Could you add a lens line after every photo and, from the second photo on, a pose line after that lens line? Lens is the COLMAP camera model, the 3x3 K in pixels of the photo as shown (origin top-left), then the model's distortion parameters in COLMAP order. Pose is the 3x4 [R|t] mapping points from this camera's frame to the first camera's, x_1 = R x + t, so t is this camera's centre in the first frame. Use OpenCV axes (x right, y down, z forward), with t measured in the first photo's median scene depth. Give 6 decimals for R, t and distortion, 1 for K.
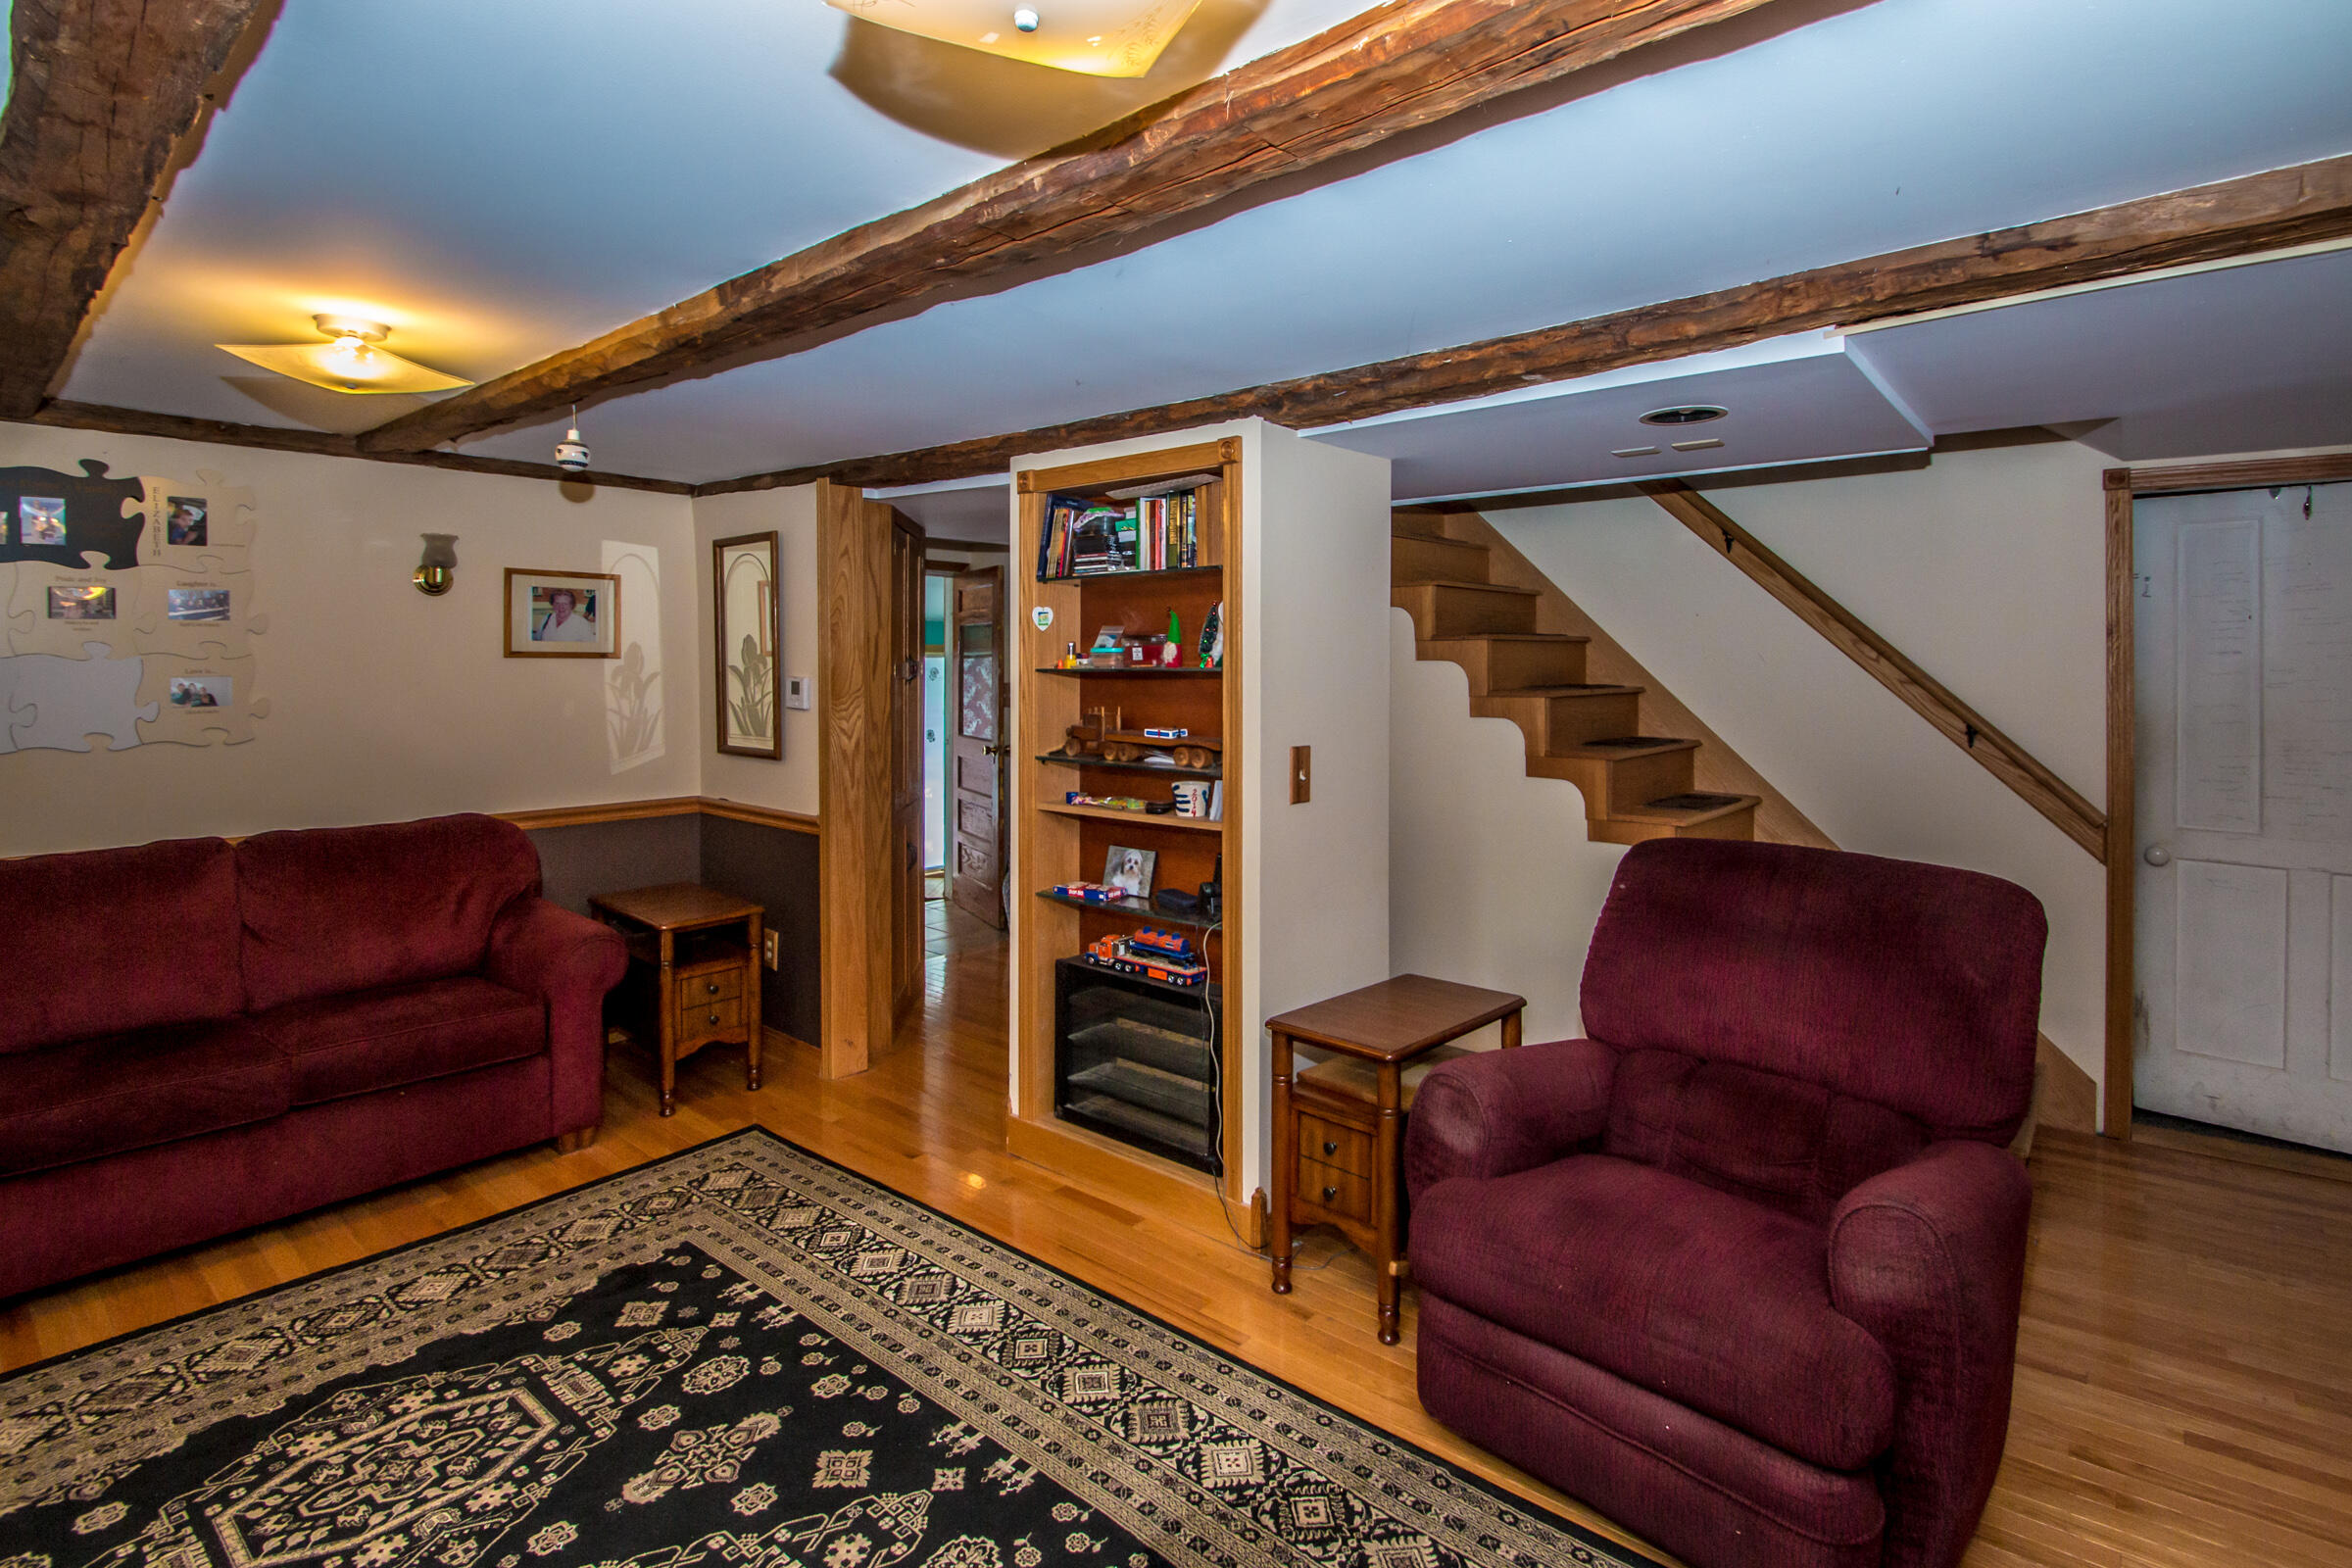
lens RADIAL K [[1152.9, 0, 1170.7], [0, 1152.9, 668.2], [0, 0, 1]] dist [-0.003738, -0.000906]
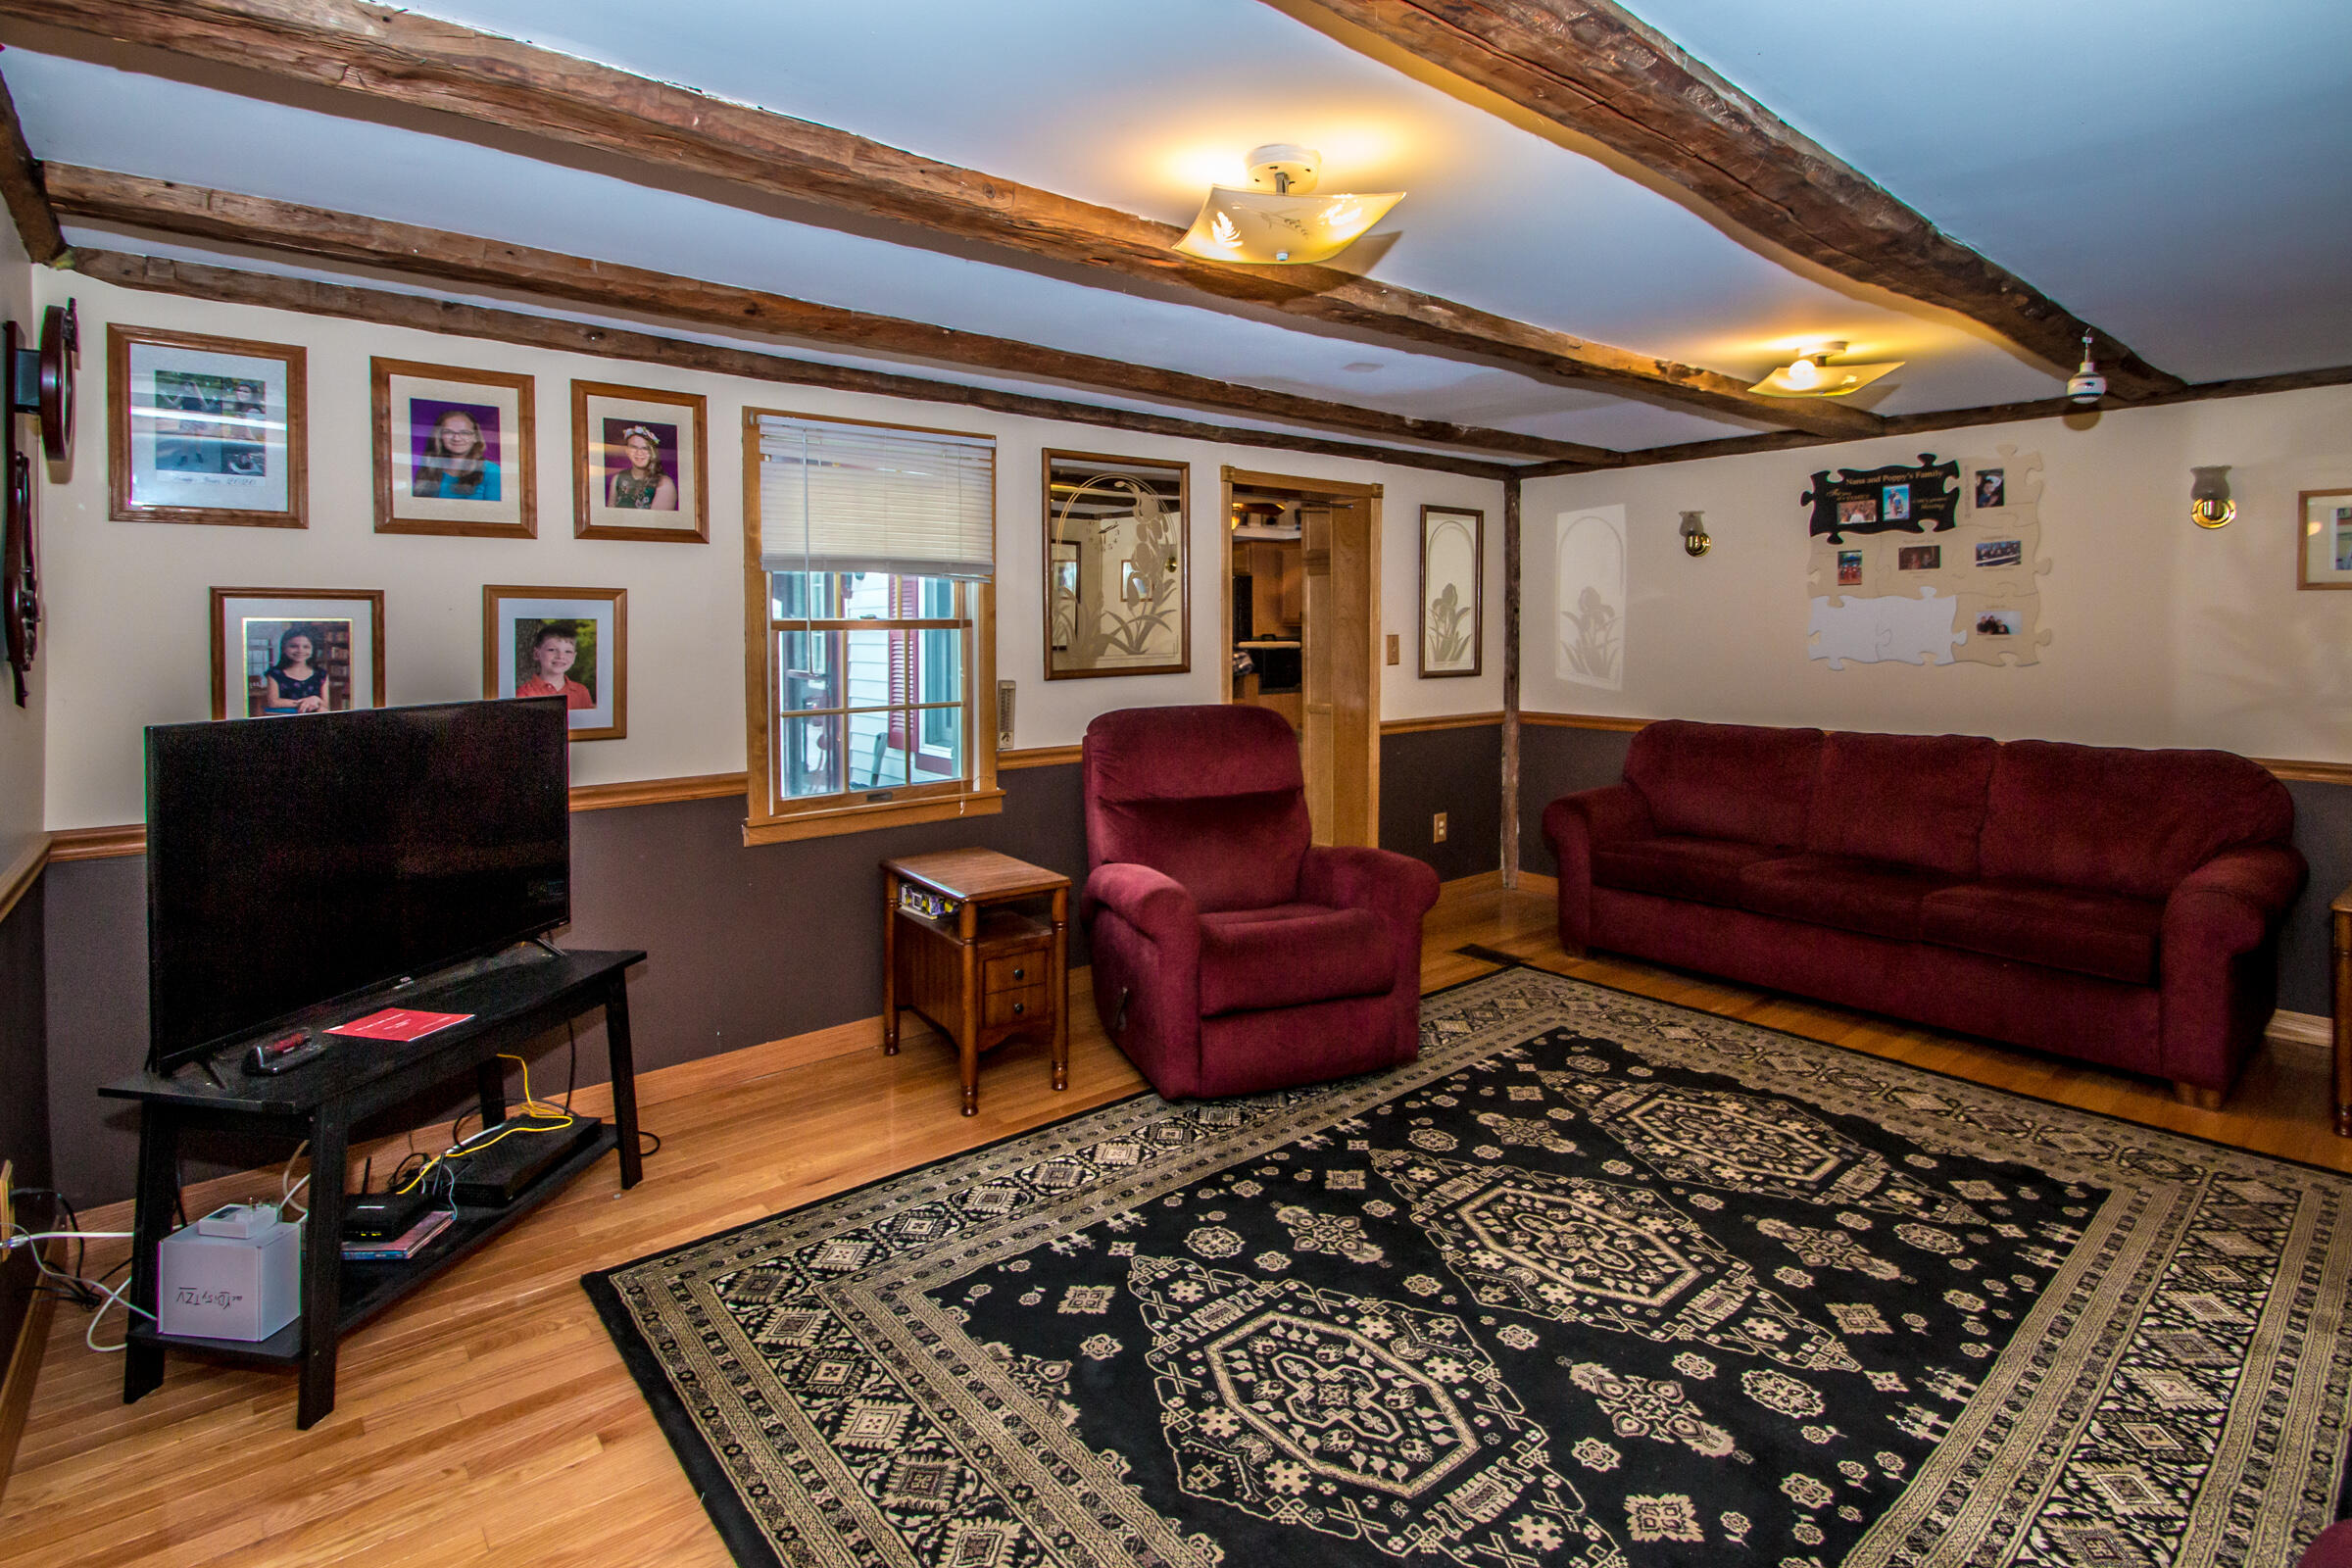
lens RADIAL K [[1136.1, 0, 1193.9], [0, 1136.1, 646.6], [0, 0, 1]] dist [0.000320, -0.000581]
pose [[-0.154175, 0.025398, -0.987717, 0.549616], [0.001526, 0.999674, 0.025468, 0.014708], [0.988042, 0.002420, -0.154164, 0.338105]]
